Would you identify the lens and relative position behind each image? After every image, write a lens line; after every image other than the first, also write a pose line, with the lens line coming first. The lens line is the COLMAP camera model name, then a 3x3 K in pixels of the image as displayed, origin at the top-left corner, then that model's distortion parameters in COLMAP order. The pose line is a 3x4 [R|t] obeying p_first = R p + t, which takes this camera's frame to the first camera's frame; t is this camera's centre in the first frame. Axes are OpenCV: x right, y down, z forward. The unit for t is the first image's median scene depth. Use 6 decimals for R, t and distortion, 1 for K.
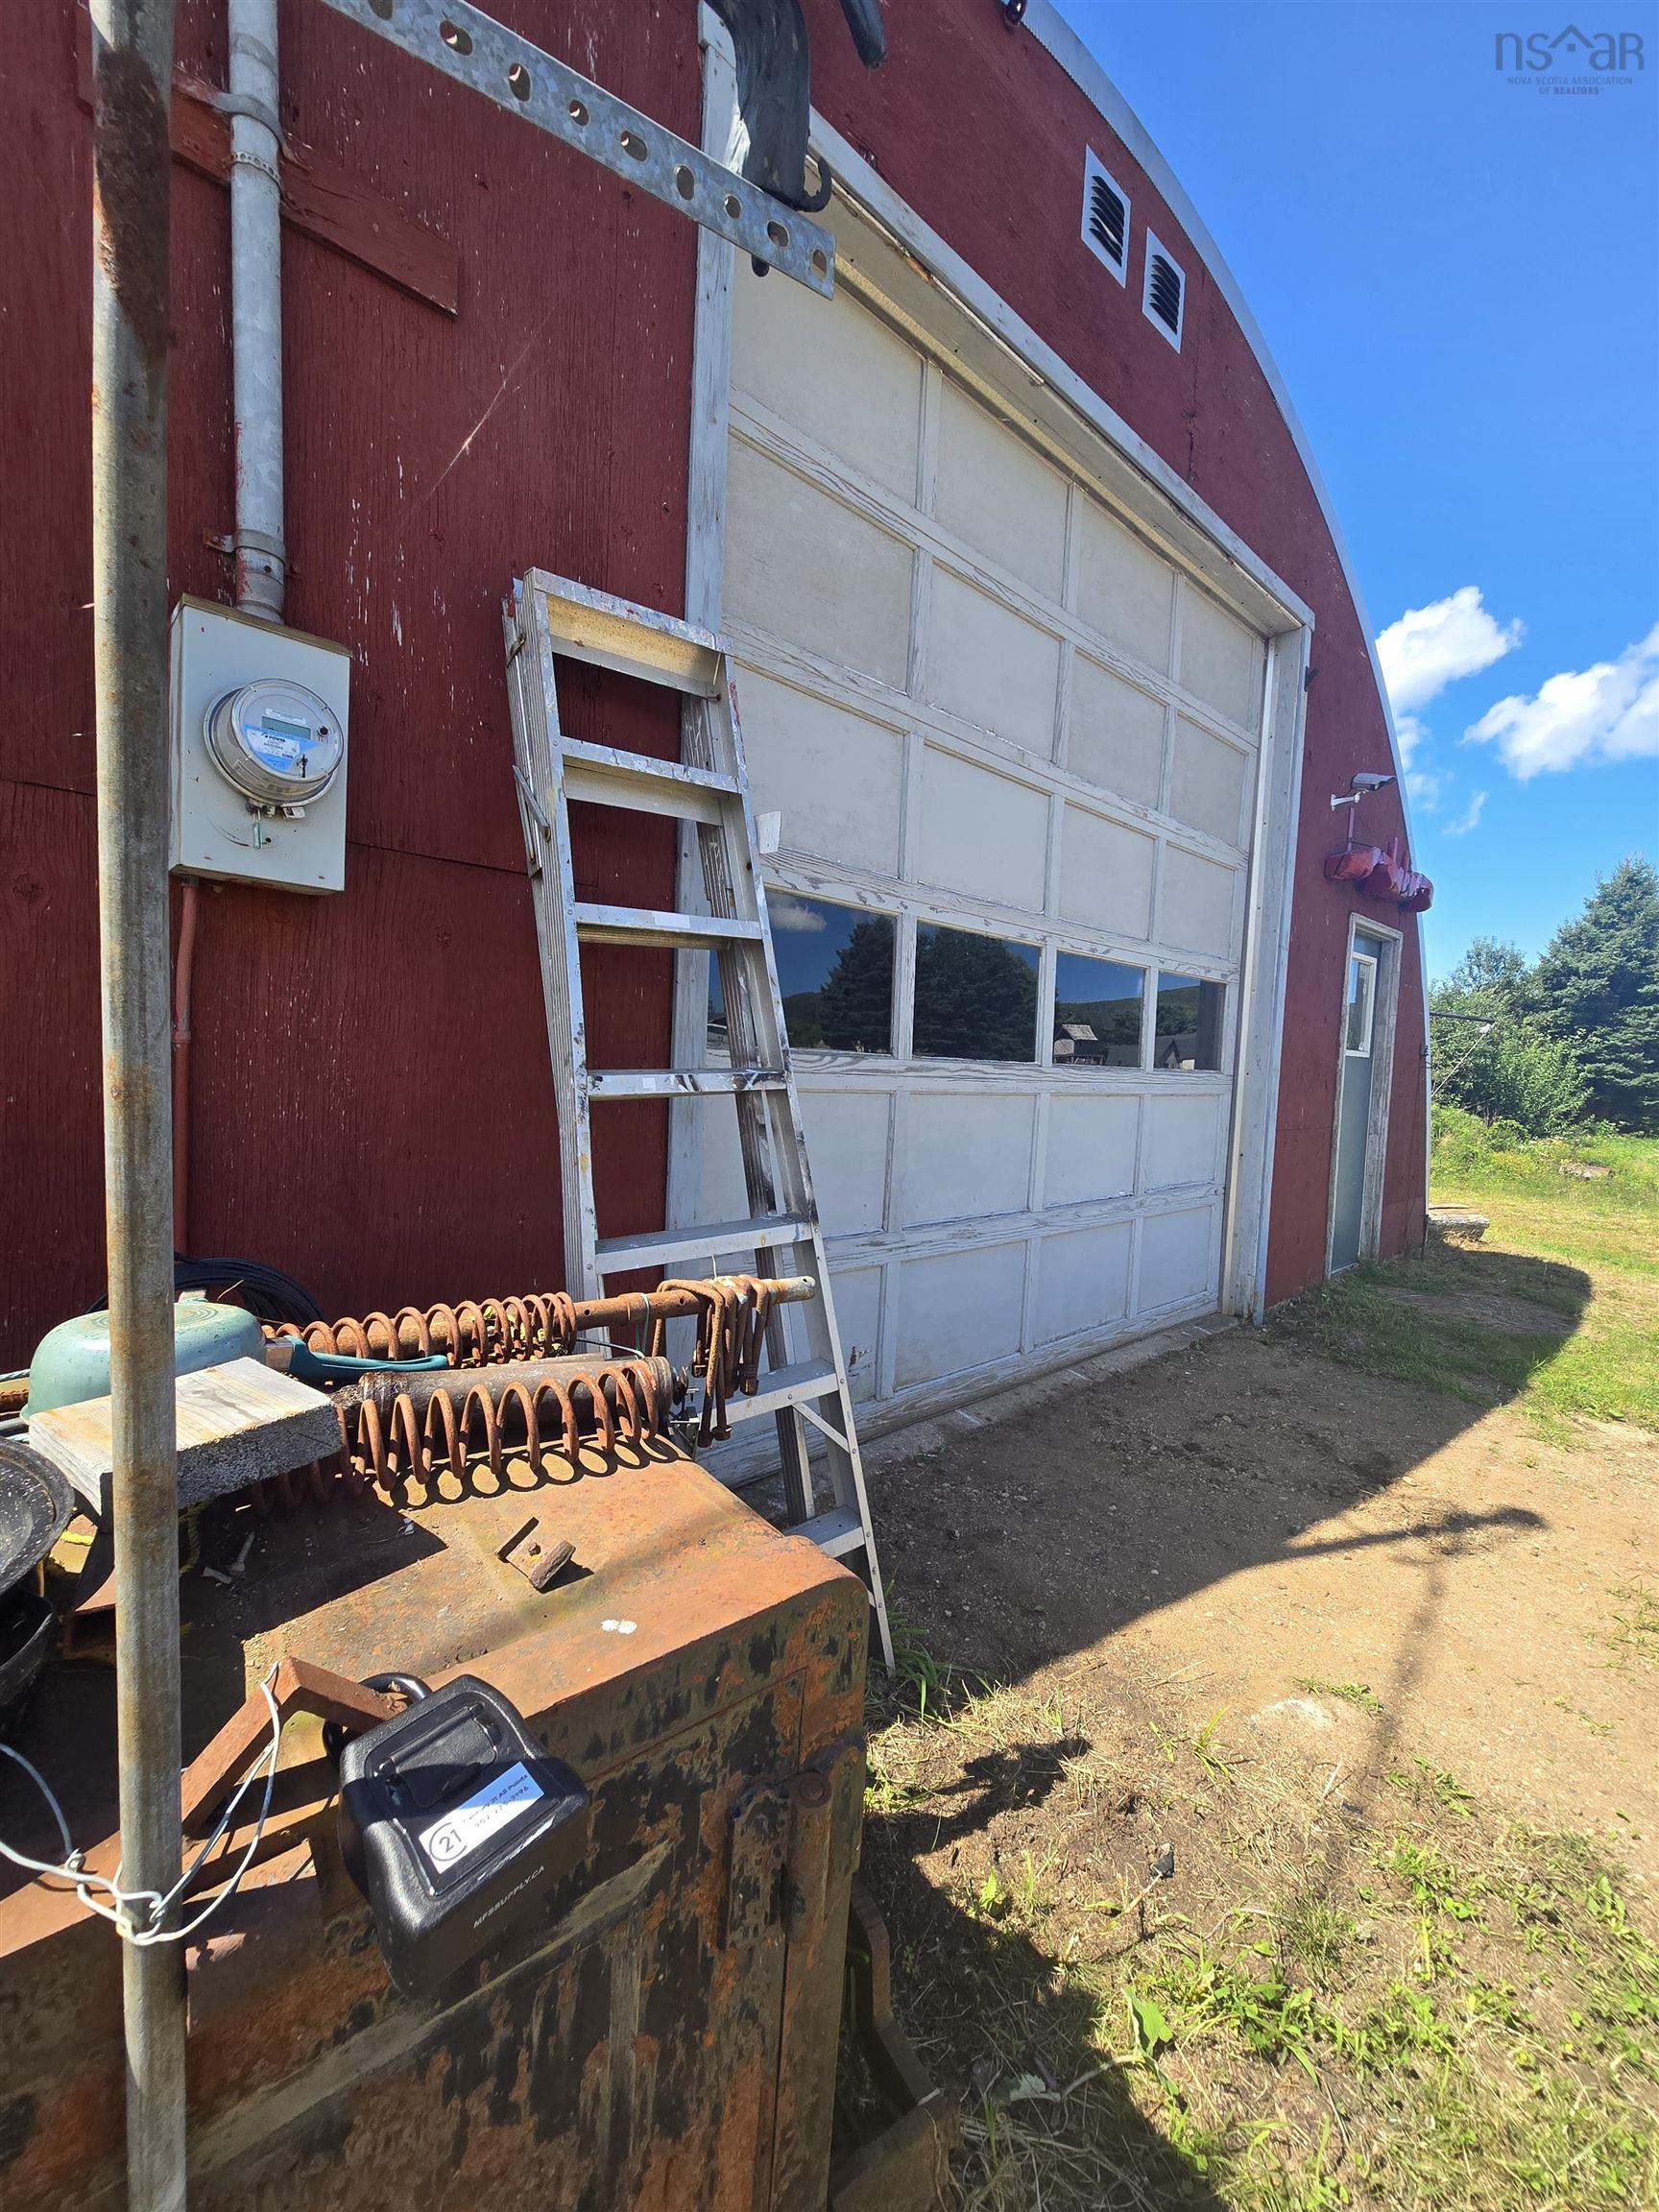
lens RADIAL K [[908.2, 0, 834.2], [0, 908.2, 1110.6], [0, 0, 1]] dist [-0.002087, 0.000904]
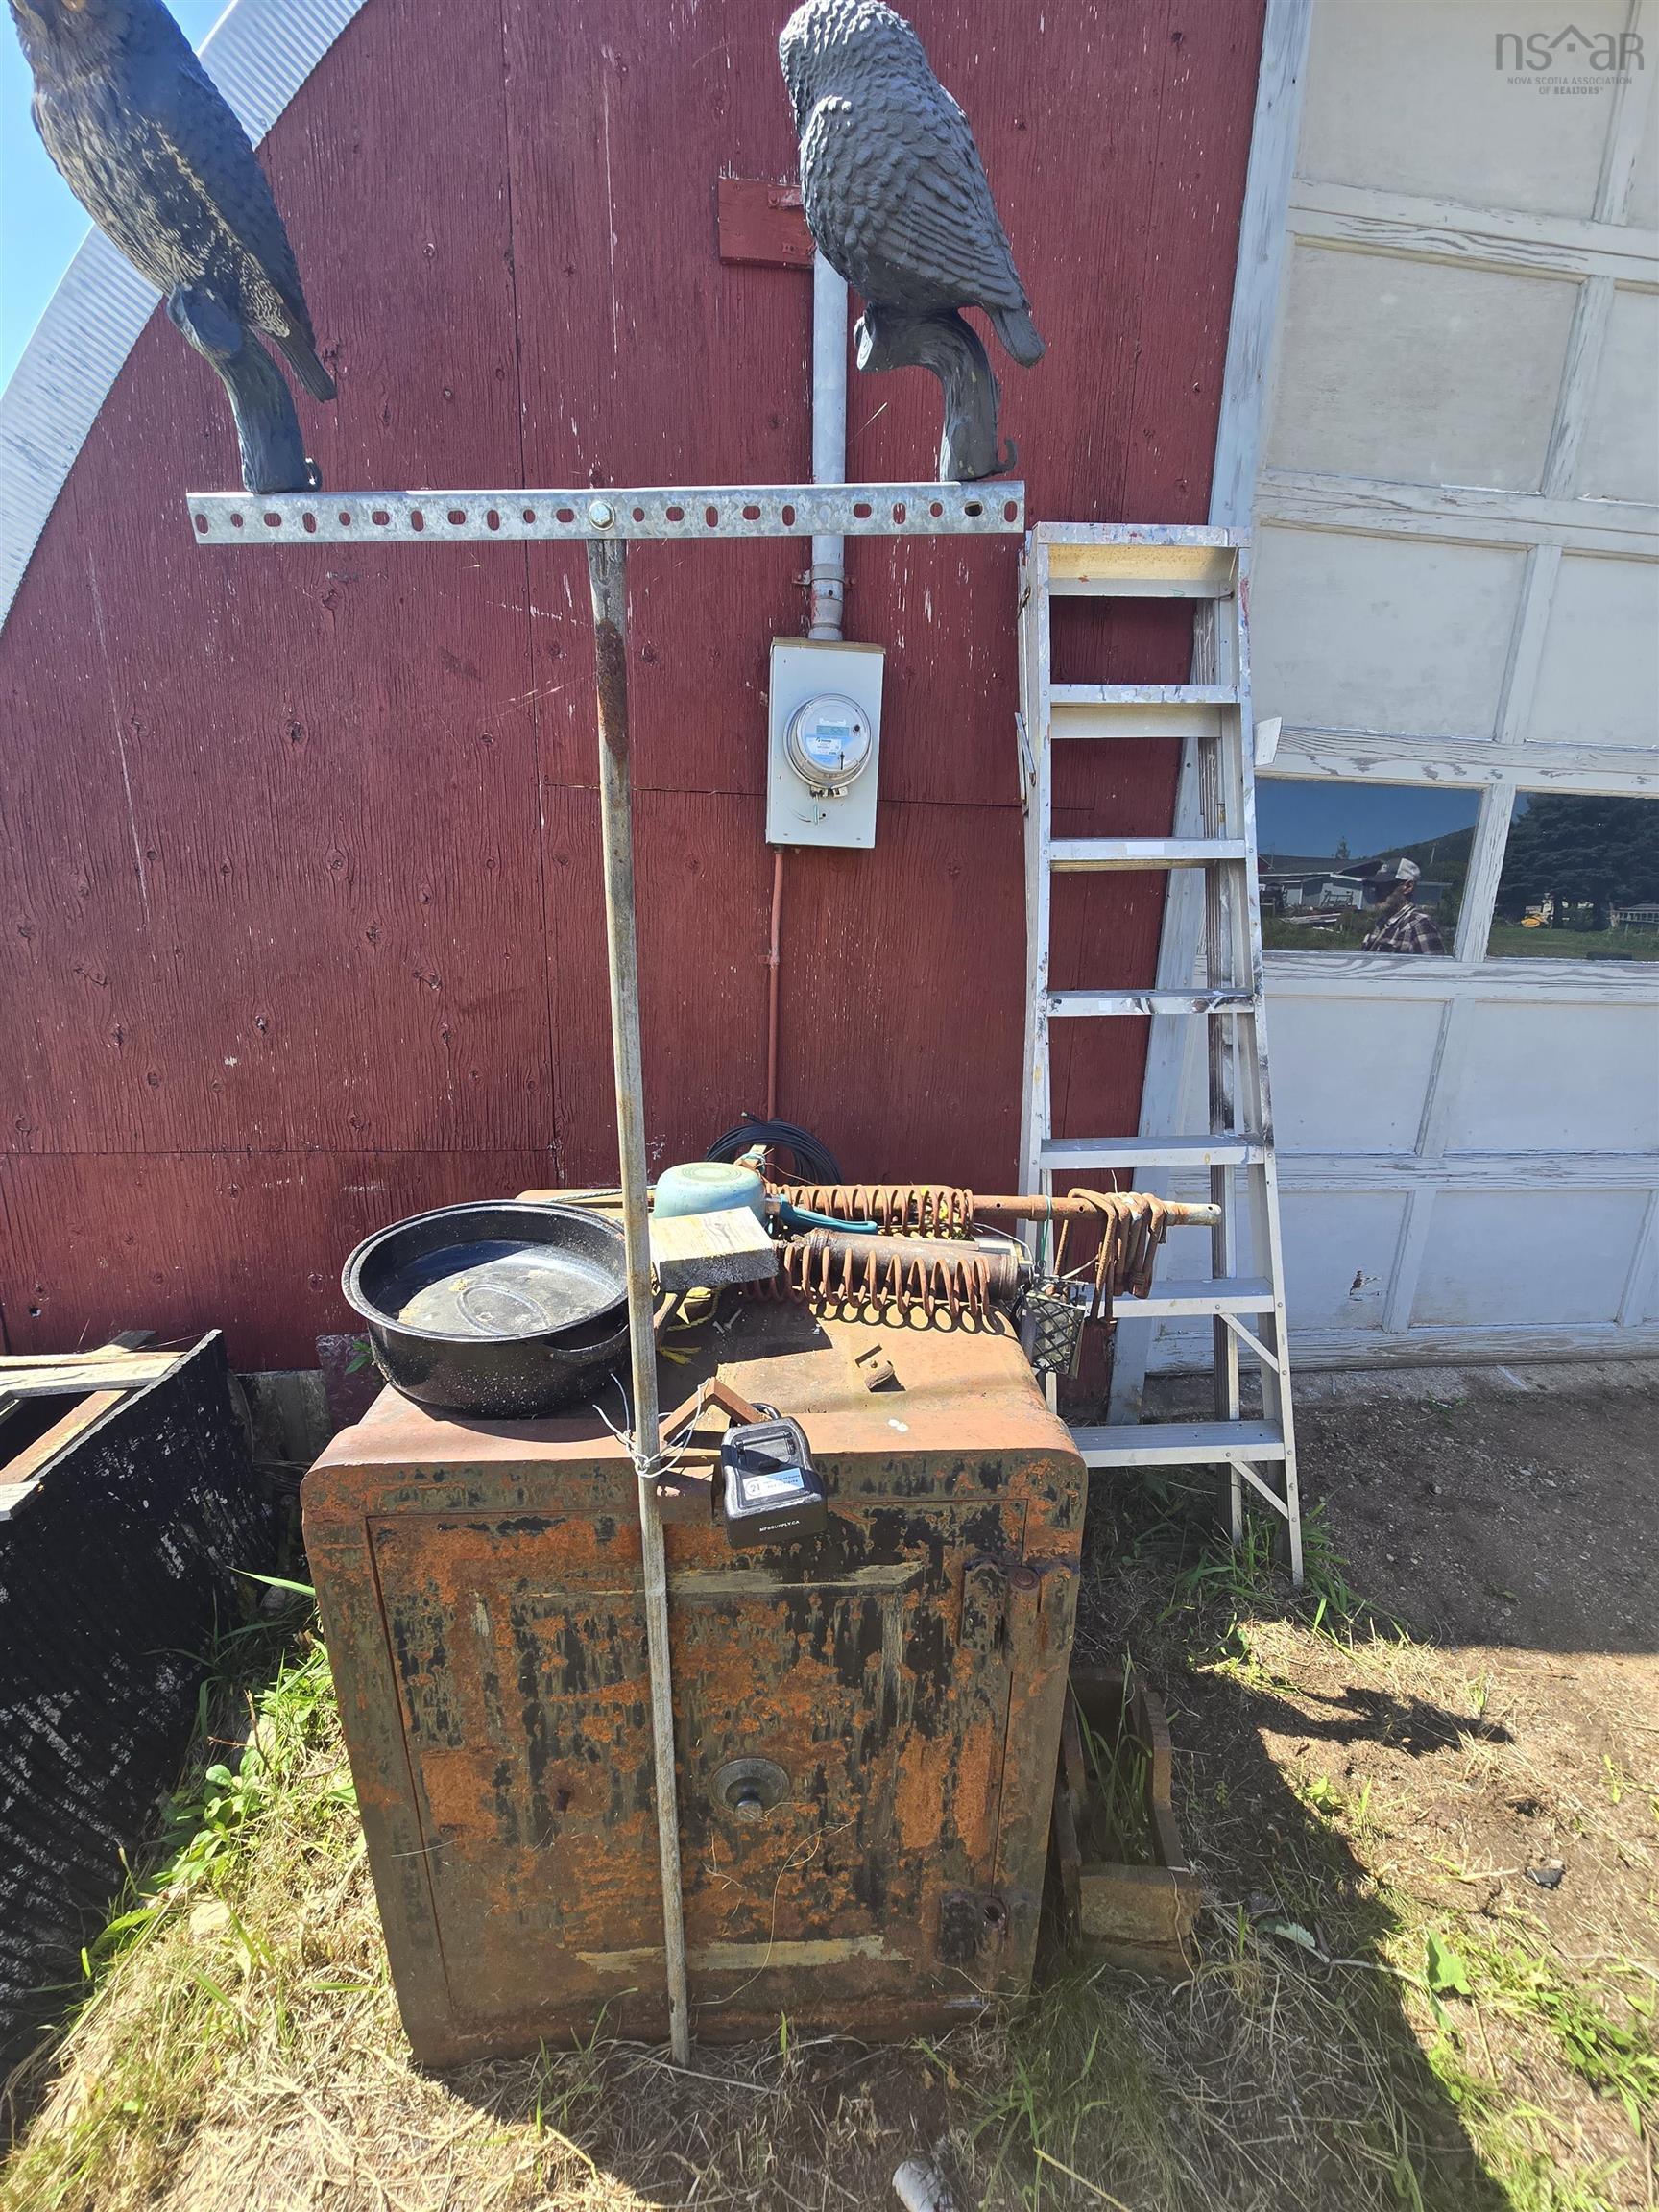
lens RADIAL K [[908.2, 0, 829.1], [0, 908.2, 1104.2], [0, 0, 1]] dist [-0.002087, 0.000904]
pose [[0.799921, 0.120406, -0.587902, 0.197742], [-0.026517, 0.985800, 0.165818, -0.089284], [0.599520, -0.117052, 0.791754, -0.094297]]
